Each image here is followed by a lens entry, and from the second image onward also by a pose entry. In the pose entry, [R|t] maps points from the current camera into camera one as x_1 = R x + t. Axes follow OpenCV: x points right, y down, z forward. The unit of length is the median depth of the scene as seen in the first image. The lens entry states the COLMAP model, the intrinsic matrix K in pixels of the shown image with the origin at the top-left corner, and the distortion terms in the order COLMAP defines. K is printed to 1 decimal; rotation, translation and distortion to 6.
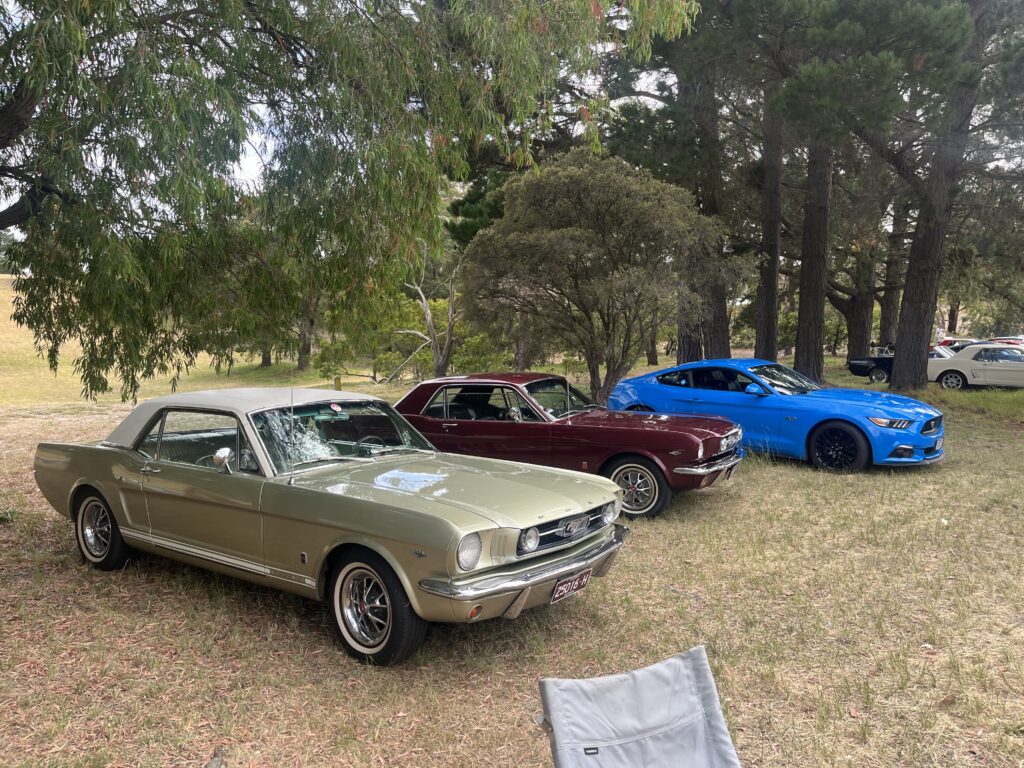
lens RADIAL K [[763.6, 0, 513.8], [0, 763.6, 381.8], [0, 0, 1]] dist [0.055992, -0.083800]
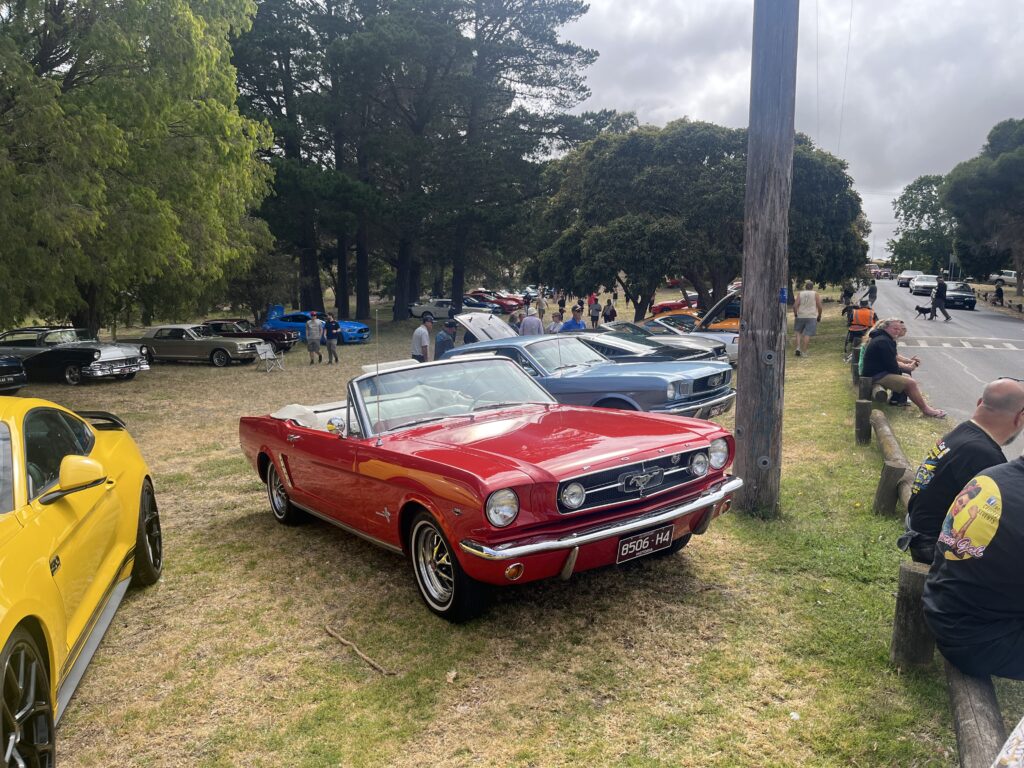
lens RADIAL K [[763.6, 0, 513.8], [0, 763.6, 381.8], [0, 0, 1]] dist [0.055992, -0.083800]
pose [[0.911033, -0.063636, 0.407394, -0.260359], [0.030174, 0.995659, 0.088047, 0.002723], [-0.411228, -0.067921, 0.908998, -2.534352]]
